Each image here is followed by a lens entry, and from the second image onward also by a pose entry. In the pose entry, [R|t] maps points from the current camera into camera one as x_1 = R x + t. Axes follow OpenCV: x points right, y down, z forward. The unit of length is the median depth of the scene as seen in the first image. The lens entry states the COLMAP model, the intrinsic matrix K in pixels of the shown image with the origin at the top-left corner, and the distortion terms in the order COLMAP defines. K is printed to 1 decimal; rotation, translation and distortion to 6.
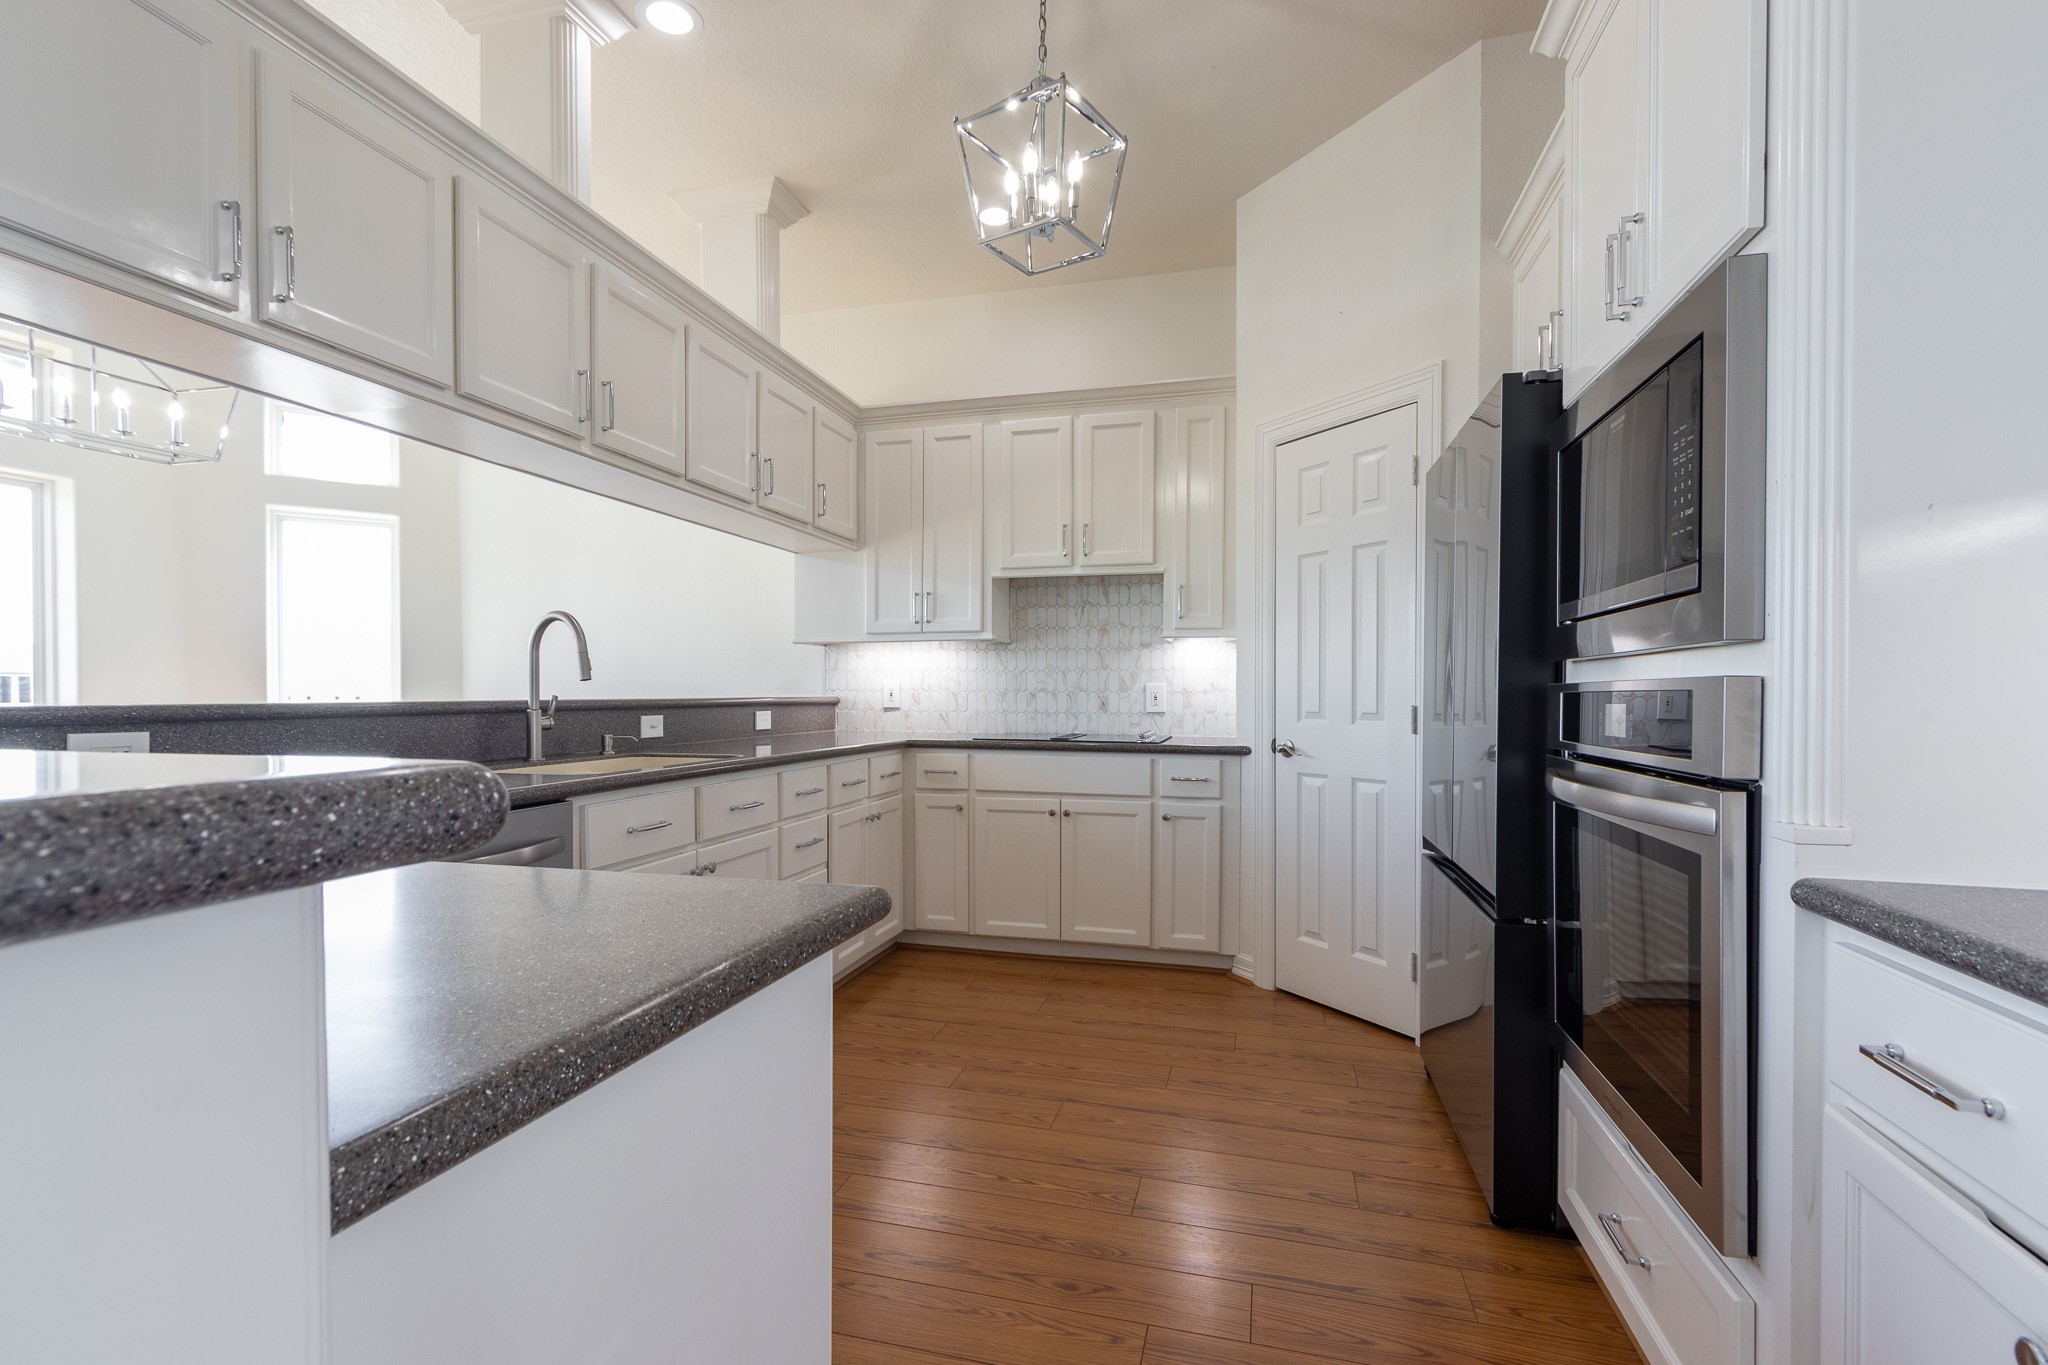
lens RADIAL K [[946.1, 0, 1006.5], [0, 946.1, 703.5], [0, 0, 1]] dist [0.005212, -0.000112]
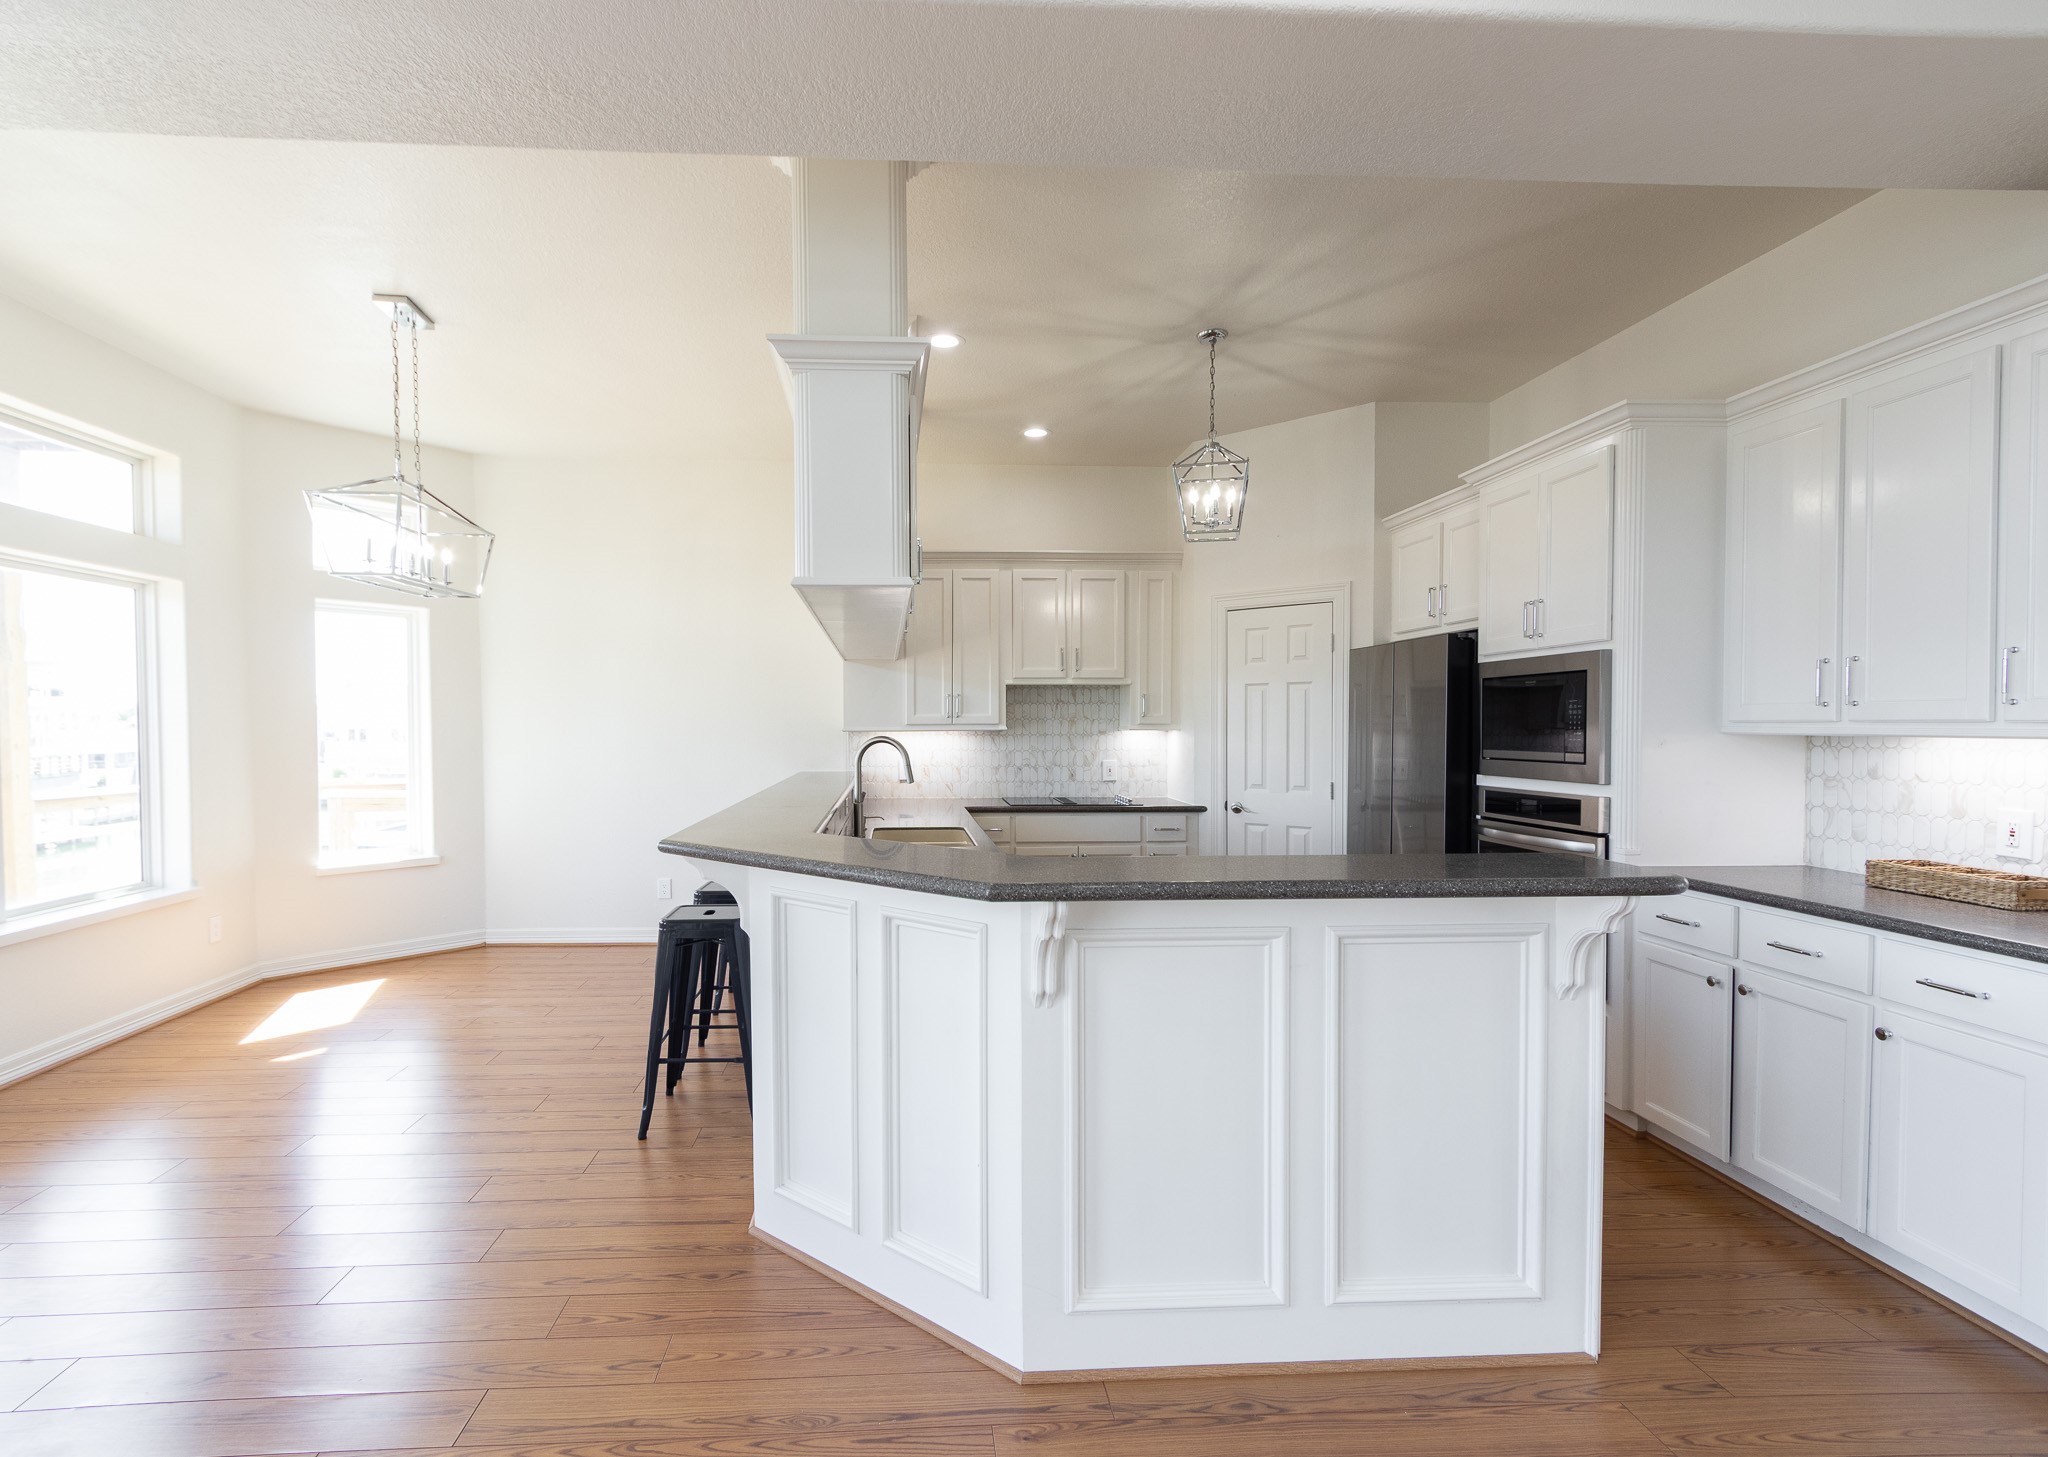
lens RADIAL K [[995.8, 0, 953.8], [0, 995.8, 749.9], [0, 0, 1]] dist [0.012816, -0.000208]
pose [[0.946620, -0.012529, 0.322109, -0.640859], [0.007928, 0.999847, 0.015590, -0.073096], [-0.322255, -0.012204, 0.946574, -0.380999]]
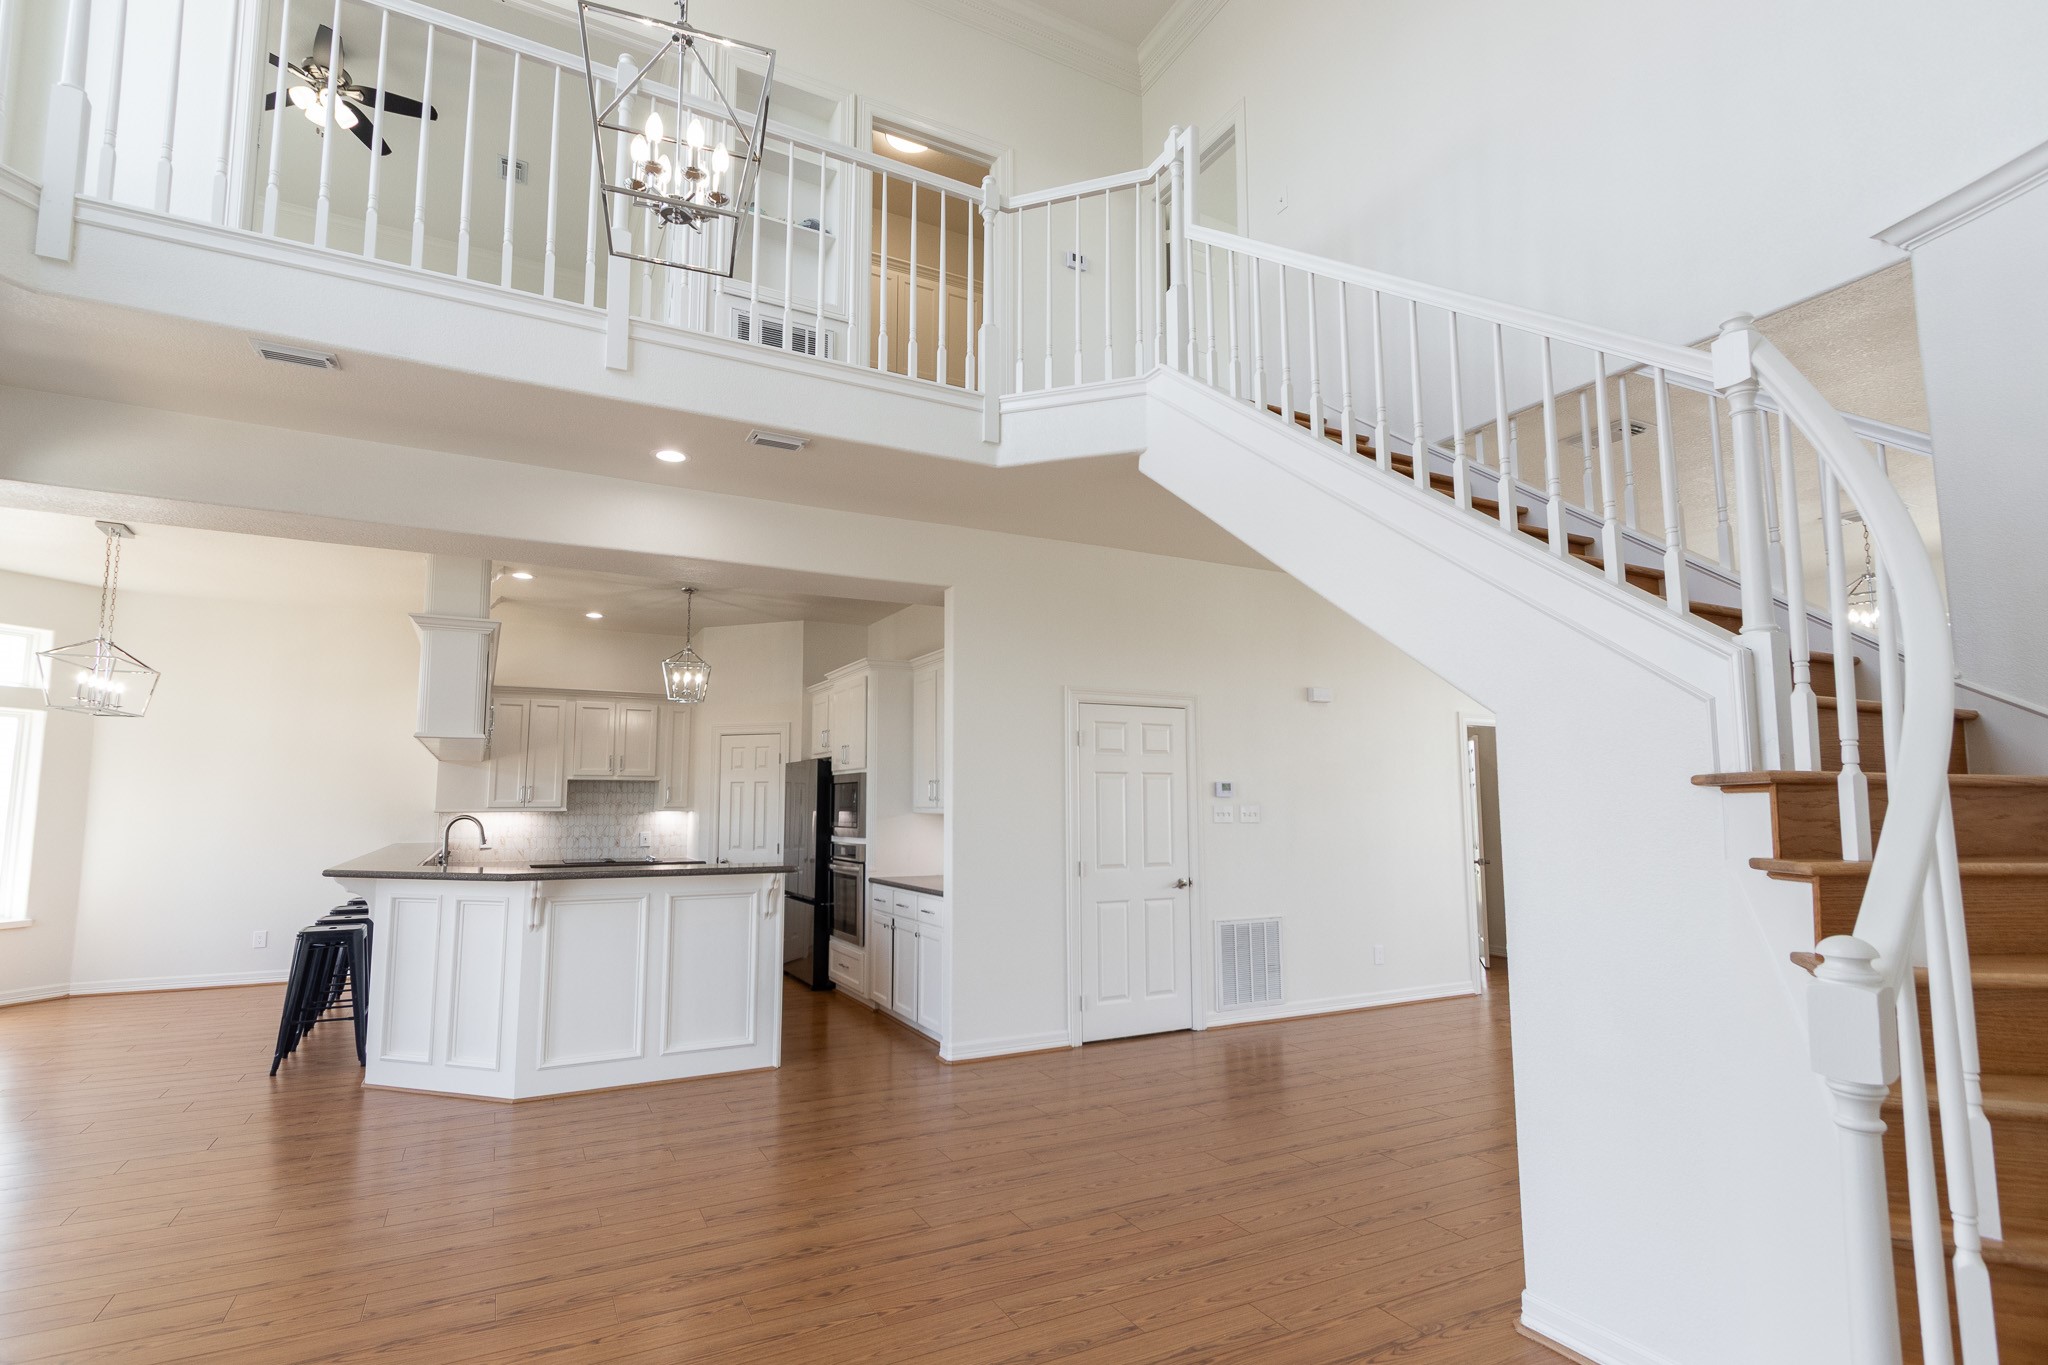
lens RADIAL K [[961.4, 0, 1000.4], [0, 961.4, 703.7], [0, 0, 1]] dist [0.011823, -0.000246]
pose [[0.730589, 0.070223, 0.679197, -0.851148], [0.008754, 0.993653, -0.112152, -0.067652], [-0.682761, 0.087883, 0.725337, -1.251211]]
